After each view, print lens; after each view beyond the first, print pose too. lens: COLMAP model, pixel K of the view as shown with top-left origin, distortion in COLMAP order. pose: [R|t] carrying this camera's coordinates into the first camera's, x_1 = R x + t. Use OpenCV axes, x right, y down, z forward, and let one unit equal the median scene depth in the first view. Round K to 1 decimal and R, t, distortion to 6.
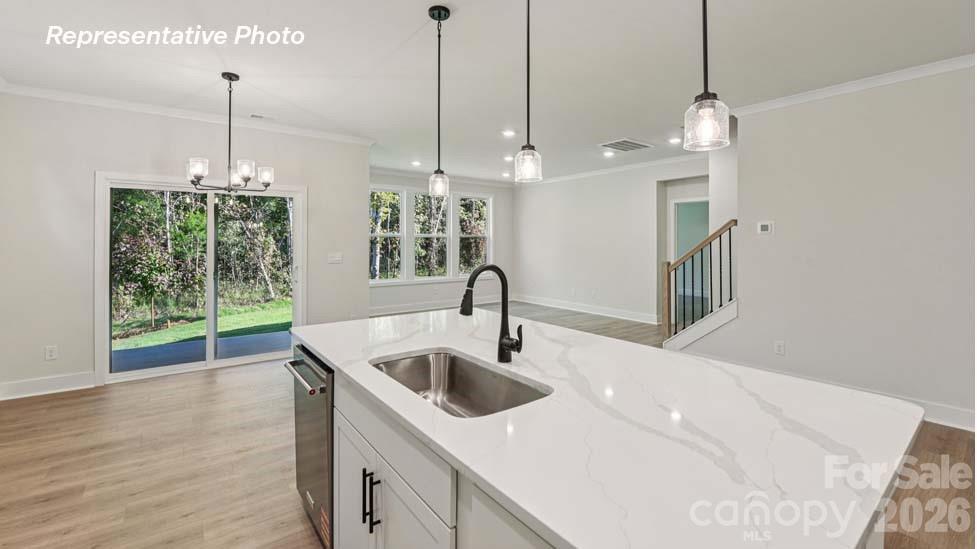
lens RADIAL K [[415.2, 0, 490.3], [0, 415.2, 240.8], [0, 0, 1]] dist [-0.031268, -0.000076]
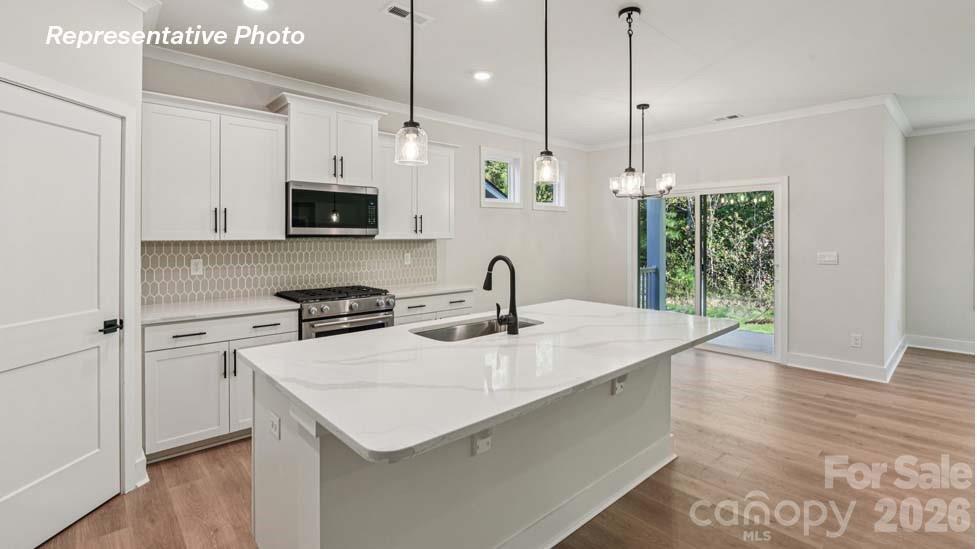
lens RADIAL K [[442.5, 0, 503.2], [0, 442.5, 237.0], [0, 0, 1]] dist [0.014316, 0.000002]
pose [[0.119662, 0.001093, -0.992814, 0.974709], [0.001988, 0.999997, 0.001340, -0.003533], [0.992813, -0.002134, 0.119659, 0.582313]]
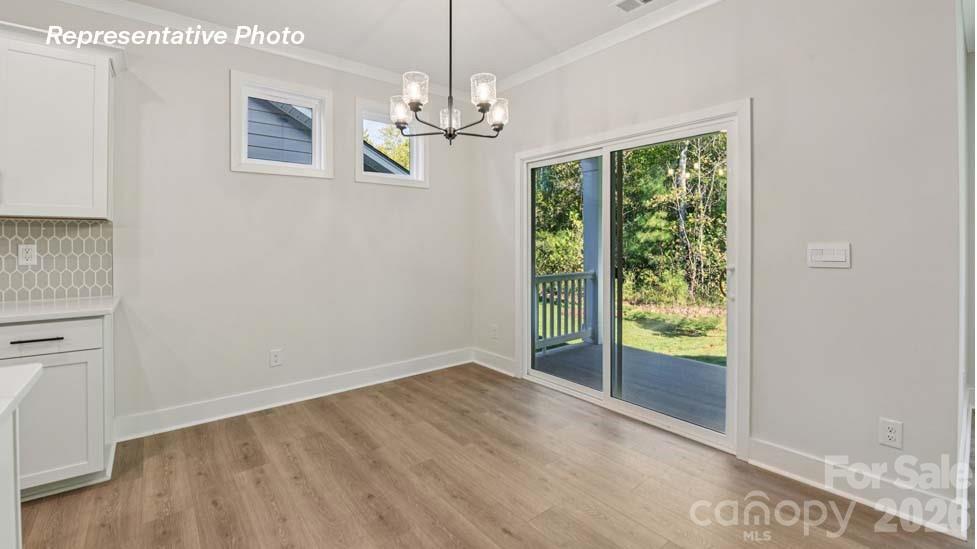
lens RADIAL K [[415.2, 0, 490.3], [0, 415.2, 240.8], [0, 0, 1]] dist [-0.031268, -0.000076]
pose [[0.046351, -0.002220, -0.998923, 0.015233], [0.002142, 0.999995, -0.002123, 0.064484], [0.998923, -0.002042, 0.046355, 1.484678]]
